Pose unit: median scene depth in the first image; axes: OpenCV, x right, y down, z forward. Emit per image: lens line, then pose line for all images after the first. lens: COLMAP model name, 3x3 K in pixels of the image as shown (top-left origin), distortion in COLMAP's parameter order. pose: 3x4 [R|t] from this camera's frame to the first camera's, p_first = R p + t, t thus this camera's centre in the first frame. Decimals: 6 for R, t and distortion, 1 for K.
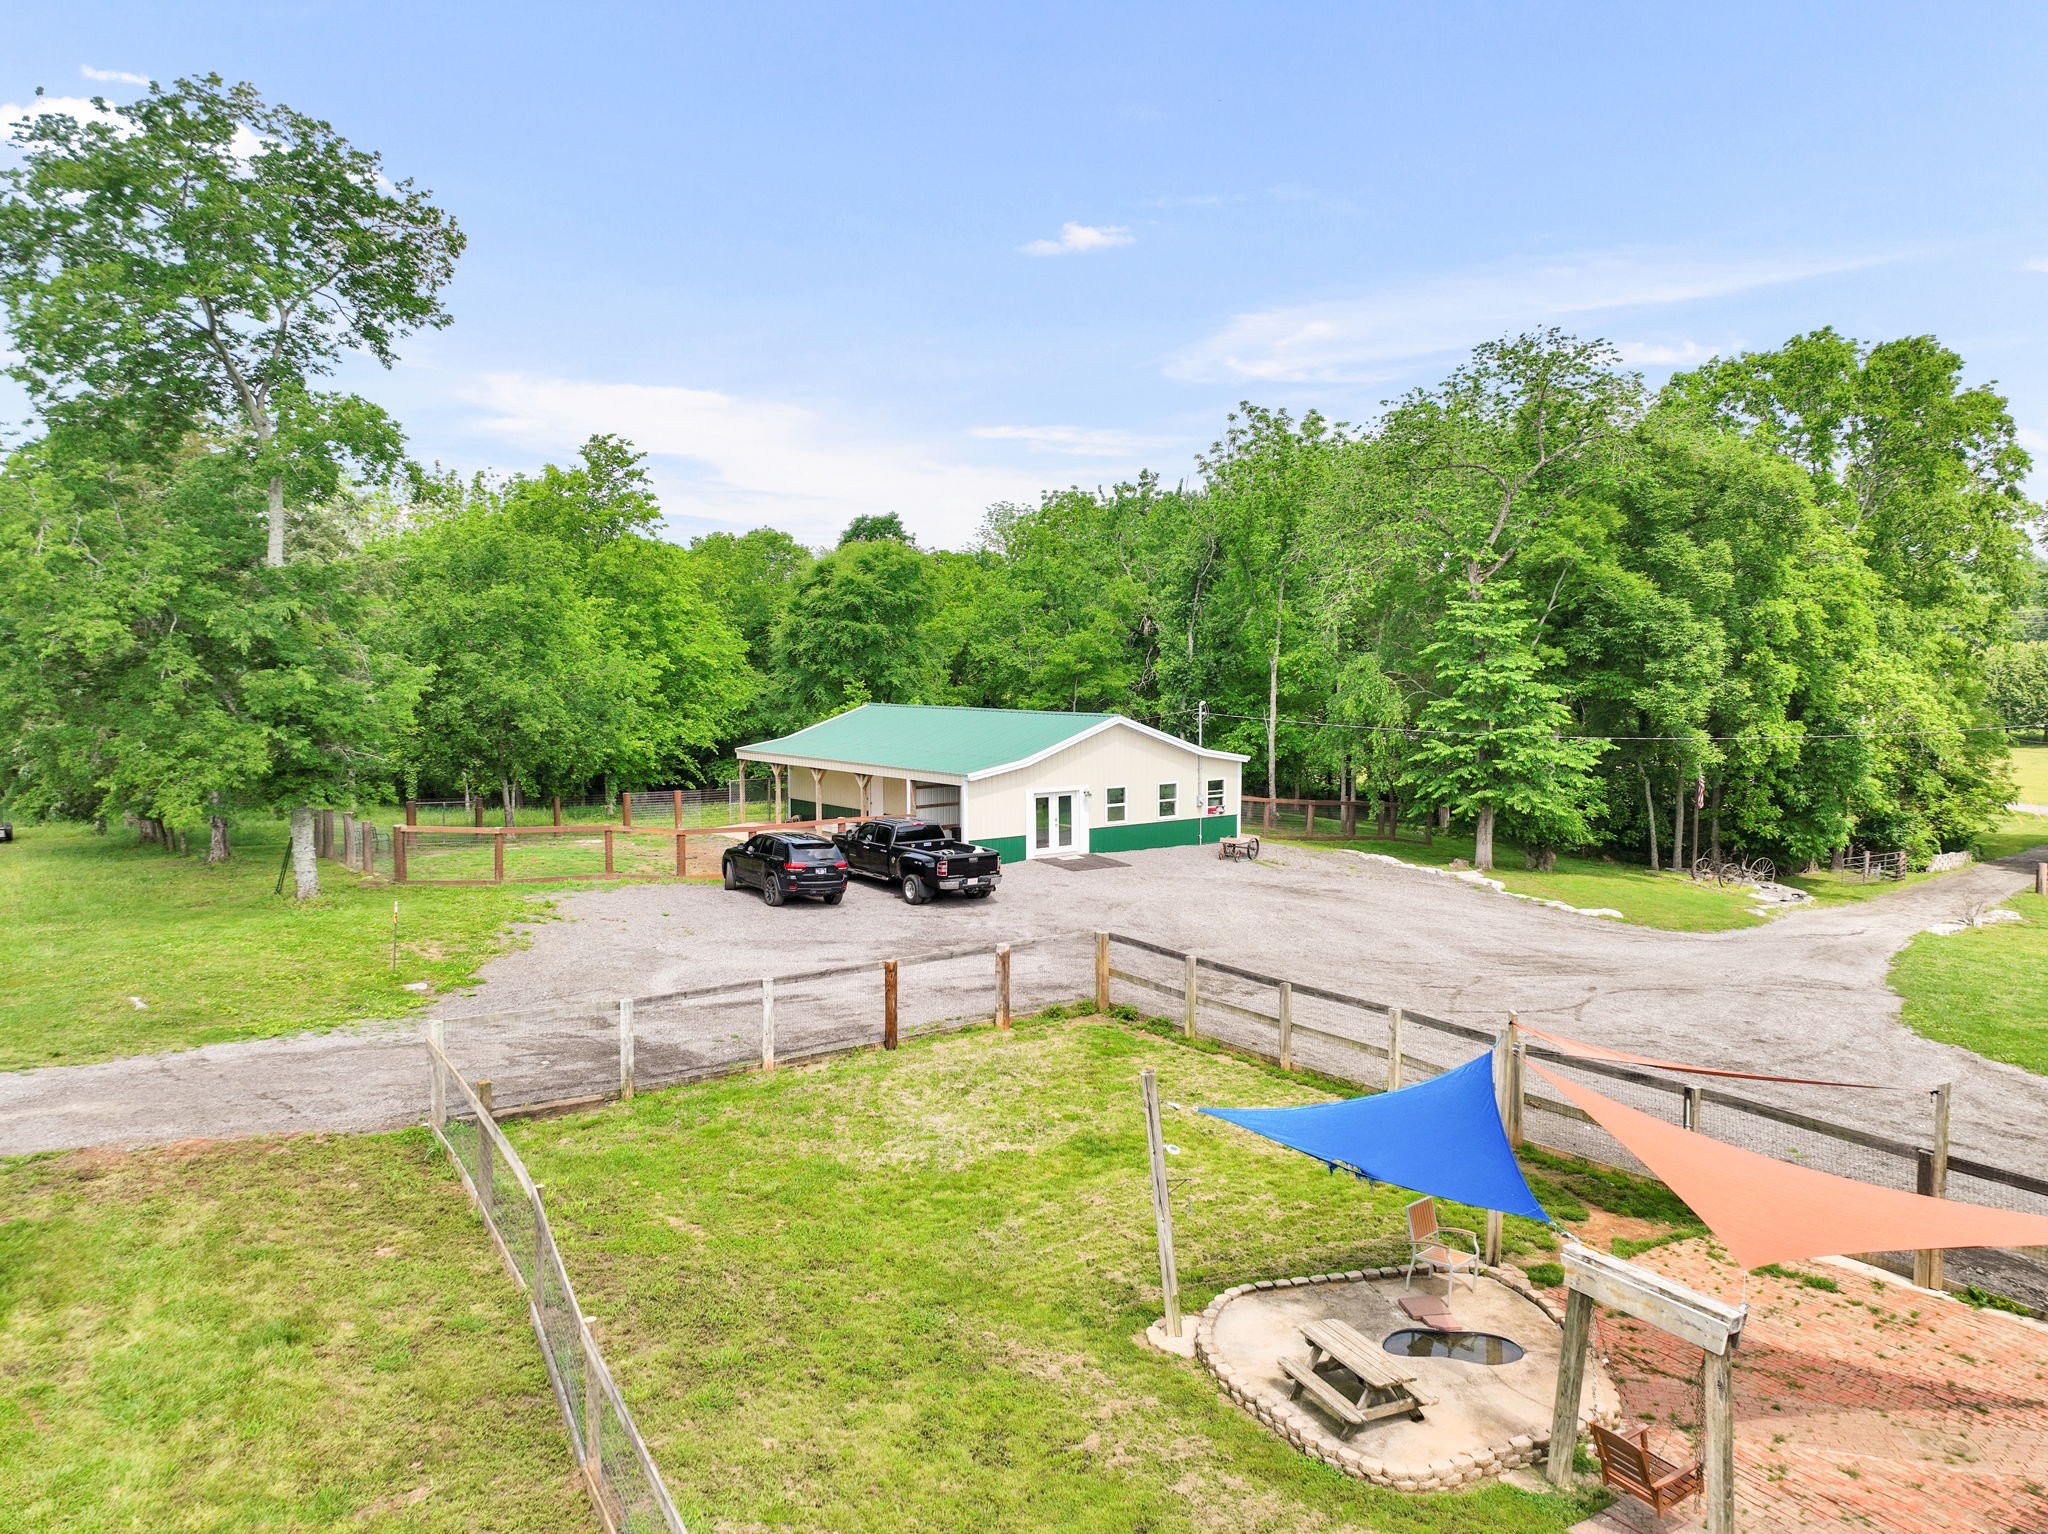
lens RADIAL K [[1452.3, 0, 1034.1], [0, 1452.3, 755.1], [0, 0, 1]] dist [0.005049, 0.008496]
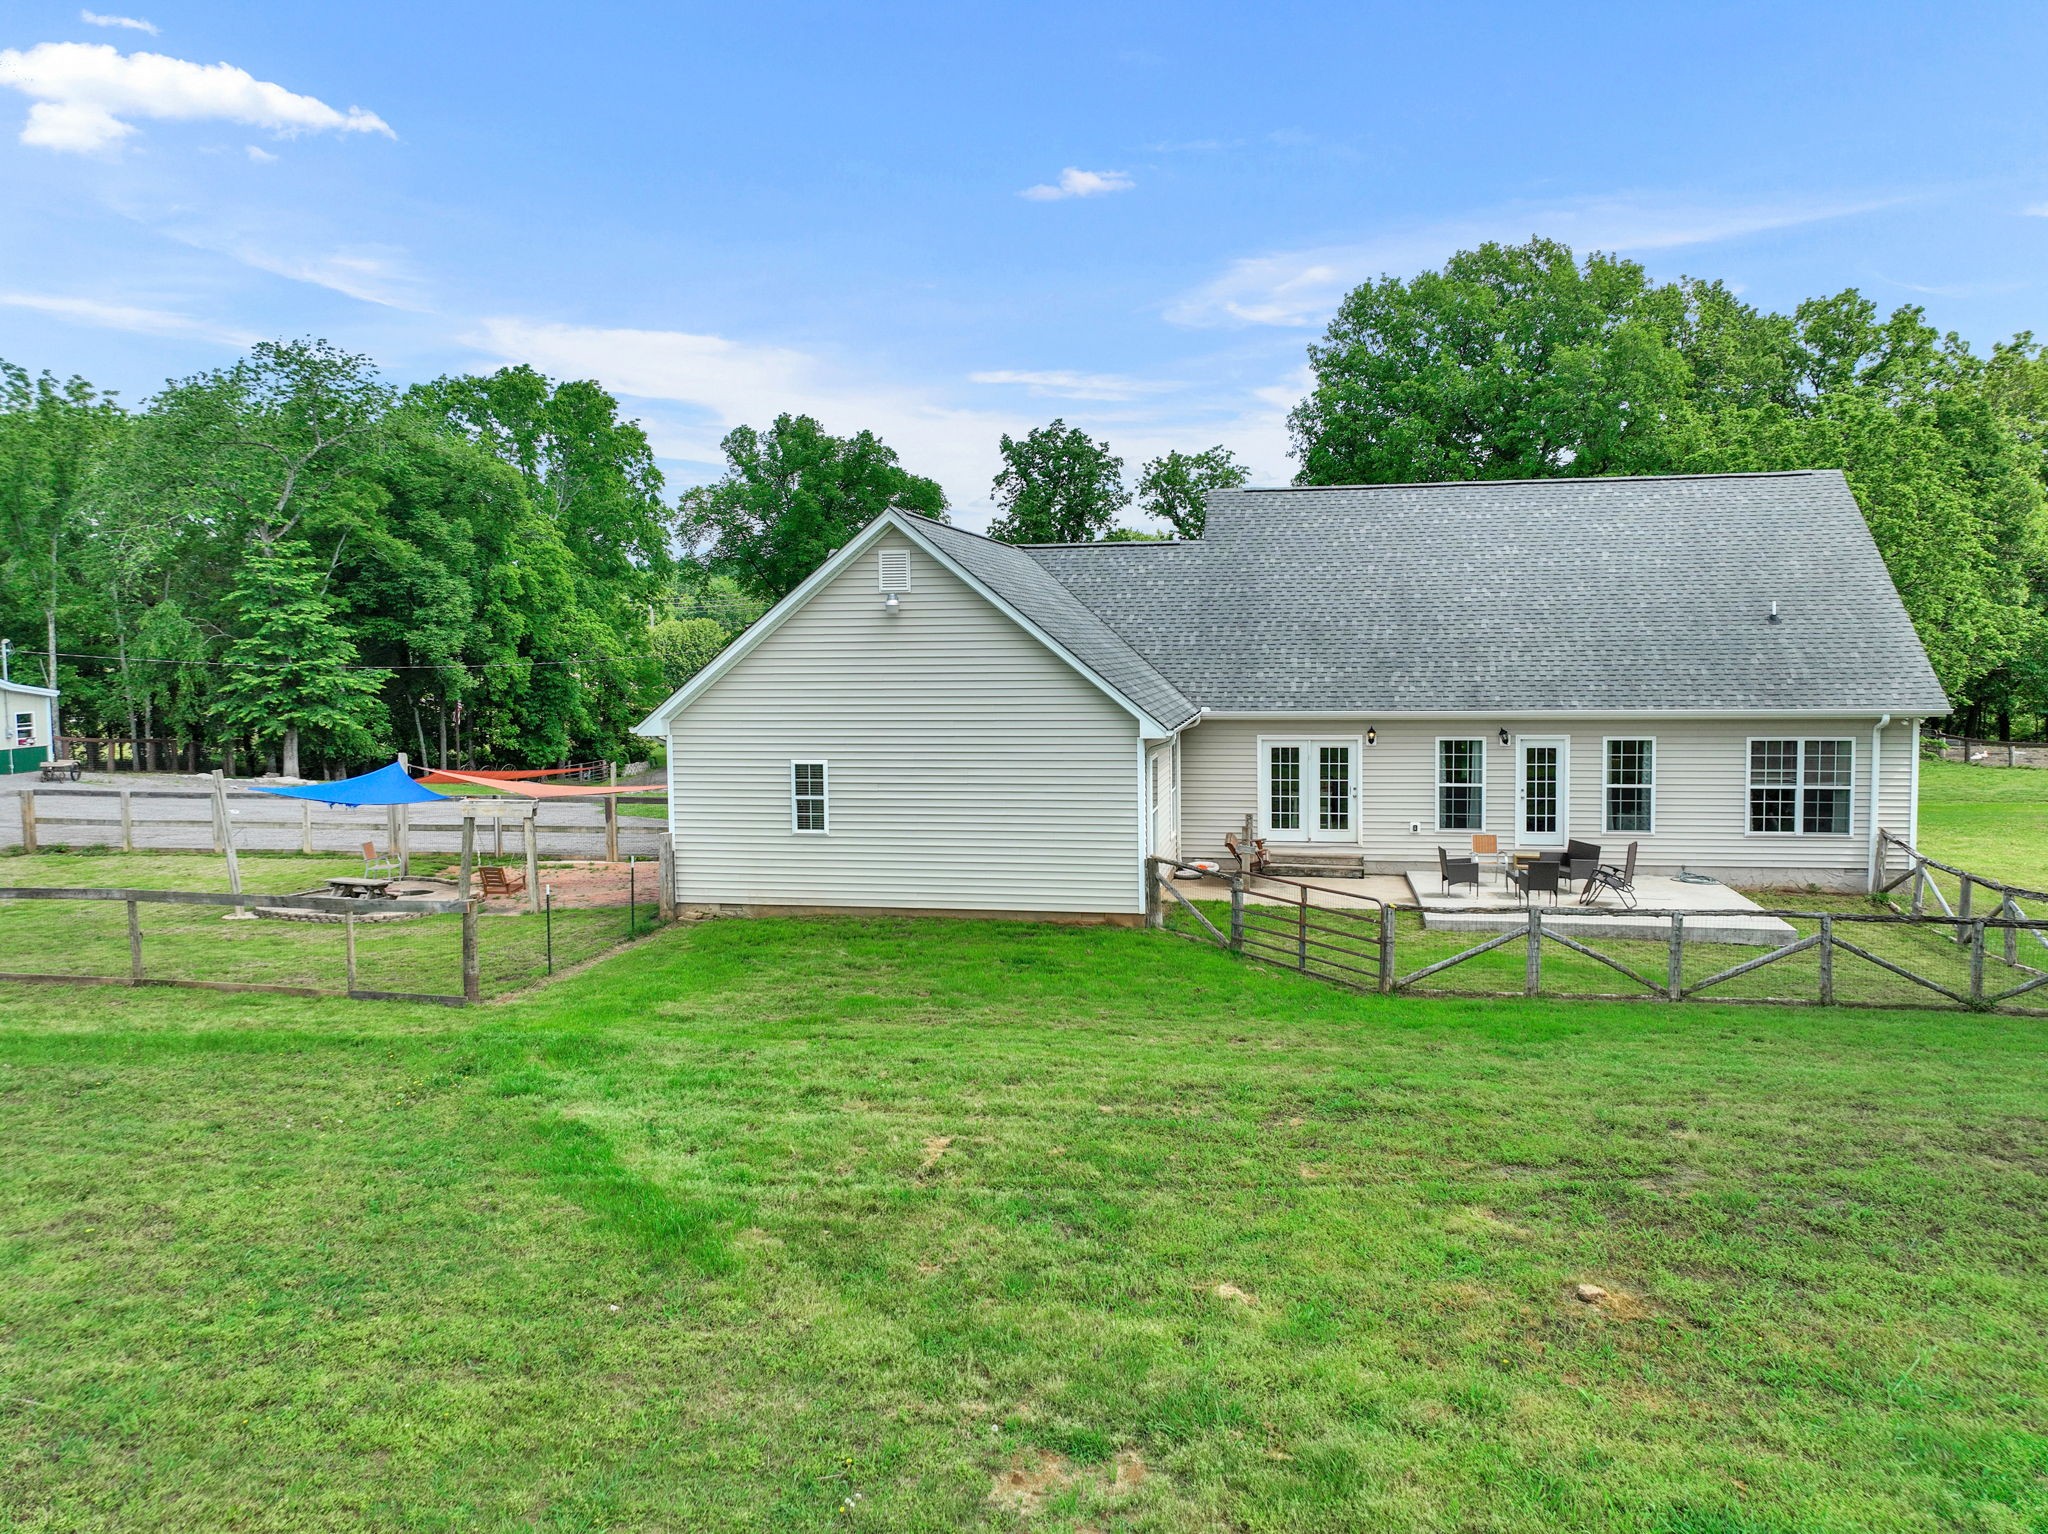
lens RADIAL K [[1452.3, 0, 1034.1], [0, 1452.3, 755.1], [0, 0, 1]] dist [0.005049, 0.008496]
pose [[0.679234, -0.061411, 0.731348, -0.155218], [0.058451, 0.997854, 0.029504, 0.058206], [-0.731590, 0.022708, 0.681366, -0.275755]]
